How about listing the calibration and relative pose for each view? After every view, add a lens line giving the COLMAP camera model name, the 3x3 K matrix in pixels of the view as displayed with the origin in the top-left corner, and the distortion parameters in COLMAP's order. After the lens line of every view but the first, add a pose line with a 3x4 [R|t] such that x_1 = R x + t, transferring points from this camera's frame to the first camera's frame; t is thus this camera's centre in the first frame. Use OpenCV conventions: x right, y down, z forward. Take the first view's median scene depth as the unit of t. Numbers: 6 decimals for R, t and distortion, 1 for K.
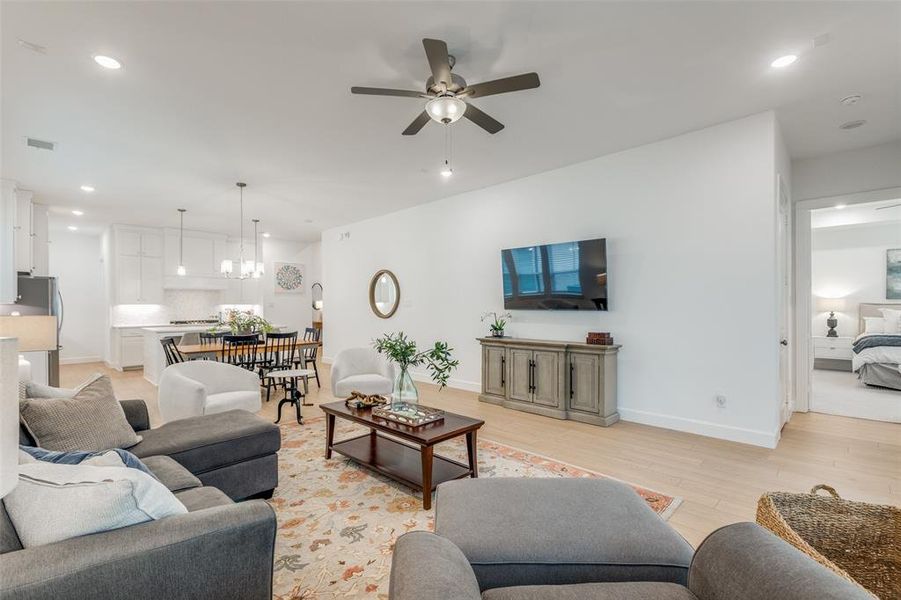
lens RADIAL K [[403.0, 0, 448.6], [0, 403.0, 303.8], [0, 0, 1]] dist [0.000919, -0.000014]
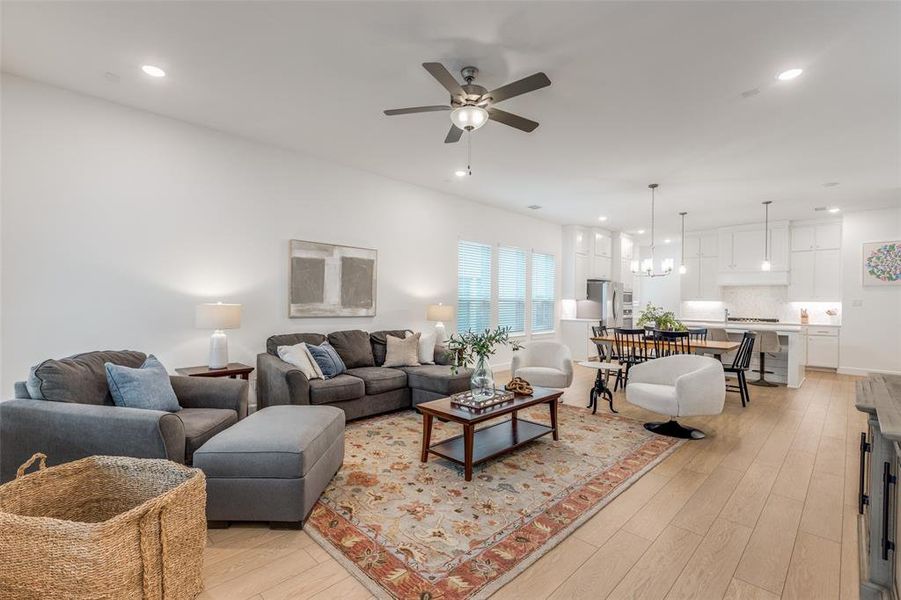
lens RADIAL K [[396.6, 0, 450.5], [0, 396.6, 300.0], [0, 0, 1]] dist [-0.002998, -0.000369]
pose [[-0.019430, 0.001925, -0.999809, 0.403438], [-0.007996, 0.999966, 0.002081, 0.002493], [0.999779, 0.008035, -0.019414, 0.405722]]
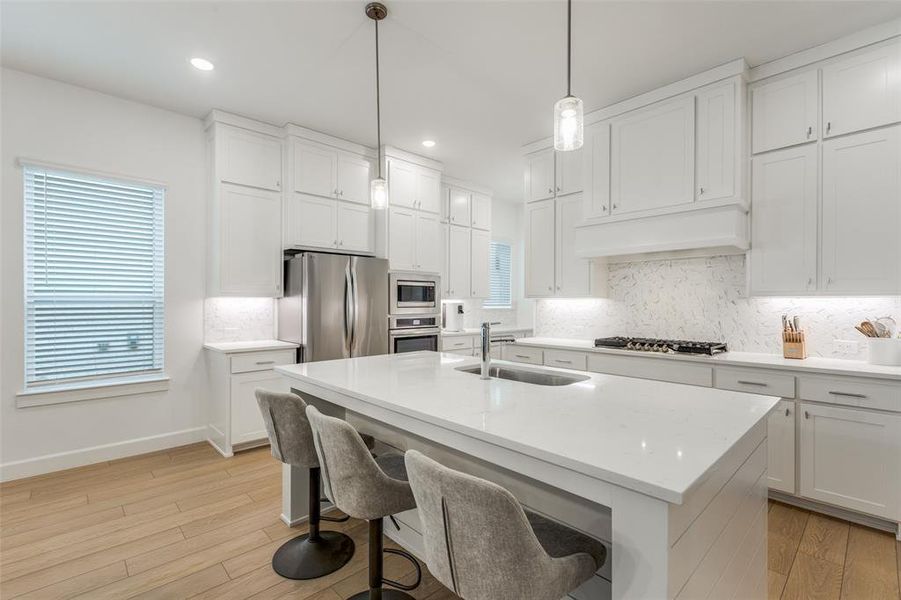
lens RADIAL K [[410.6, 0, 444.8], [0, 410.6, 302.3], [0, 0, 1]] dist [-0.000522, -0.000121]
pose [[-0.045780, 0.001474, -0.998950, -0.323474], [0.000645, 0.999999, 0.001446, 0.006937], [0.998951, -0.000578, -0.045781, 1.068944]]
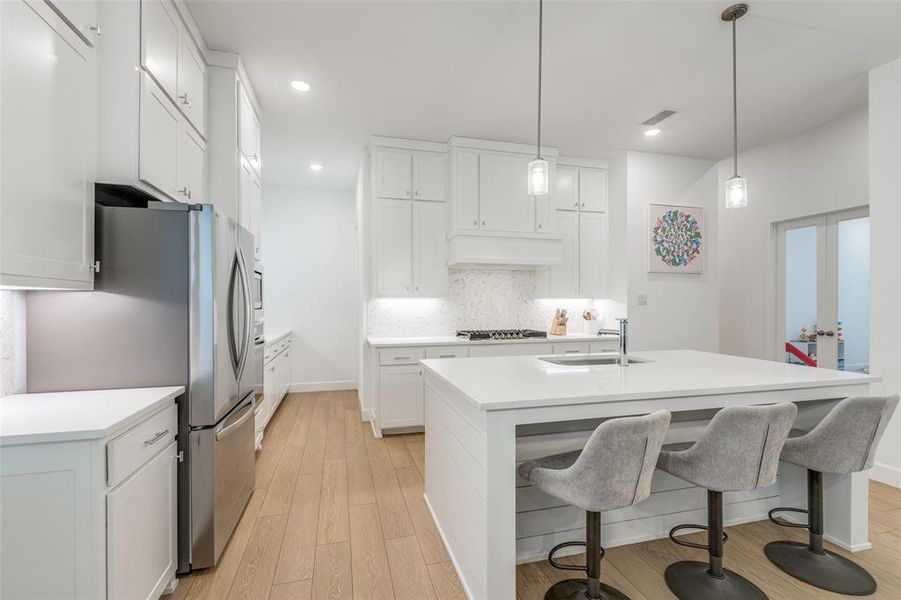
lens RADIAL K [[397.9, 0, 441.1], [0, 397.9, 300.2], [0, 0, 1]] dist [-0.000496, -0.000073]
pose [[0.858189, 0.002681, -0.513326, -0.577643], [-0.002810, 0.999996, 0.000526, 0.005137], [0.513326, 0.000991, 0.858193, 0.720788]]
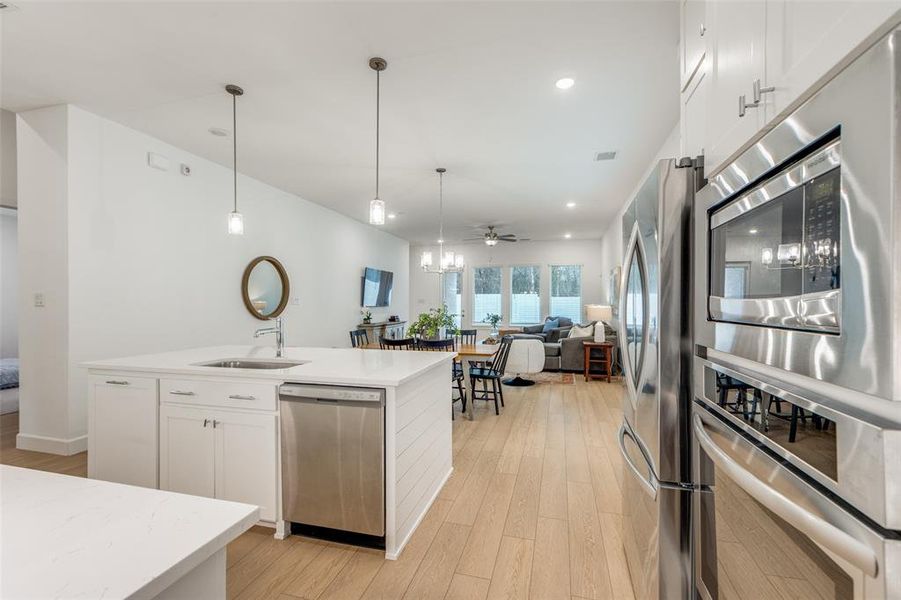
lens RADIAL K [[403.0, 0, 448.6], [0, 403.0, 303.8], [0, 0, 1]] dist [0.000919, -0.000014]
pose [[-0.486038, 0.002239, 0.873935, -1.045565], [0.003537, 0.999994, -0.000595, 0.007827], [-0.873931, 0.002802, -0.486043, 1.133321]]
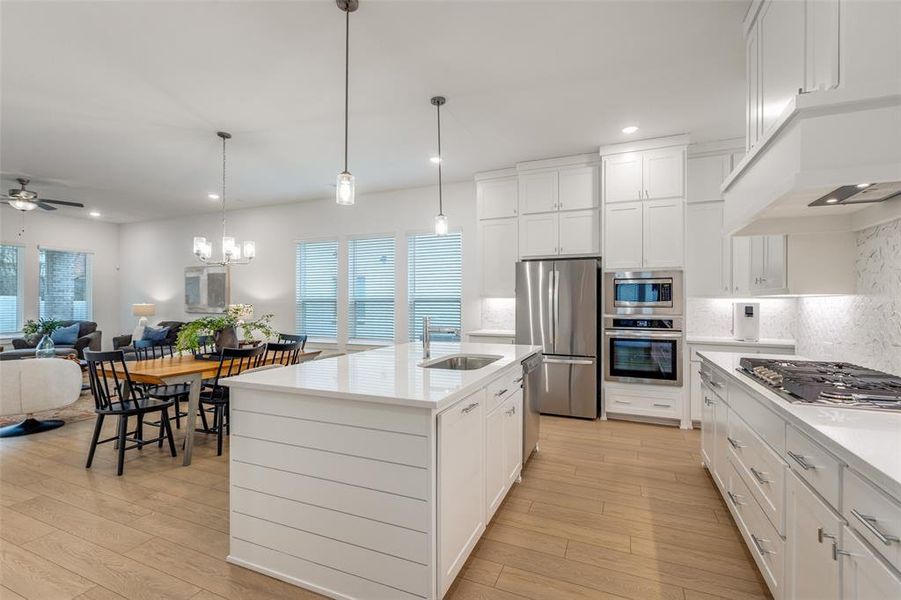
lens RADIAL K [[410.6, 0, 444.8], [0, 410.6, 302.3], [0, 0, 1]] dist [-0.000522, -0.000121]
pose [[-0.935075, 0.001889, -0.354444, -0.496638], [0.002109, 0.999998, -0.000234, 0.008104], [0.354443, -0.000967, -0.935077, 1.456360]]
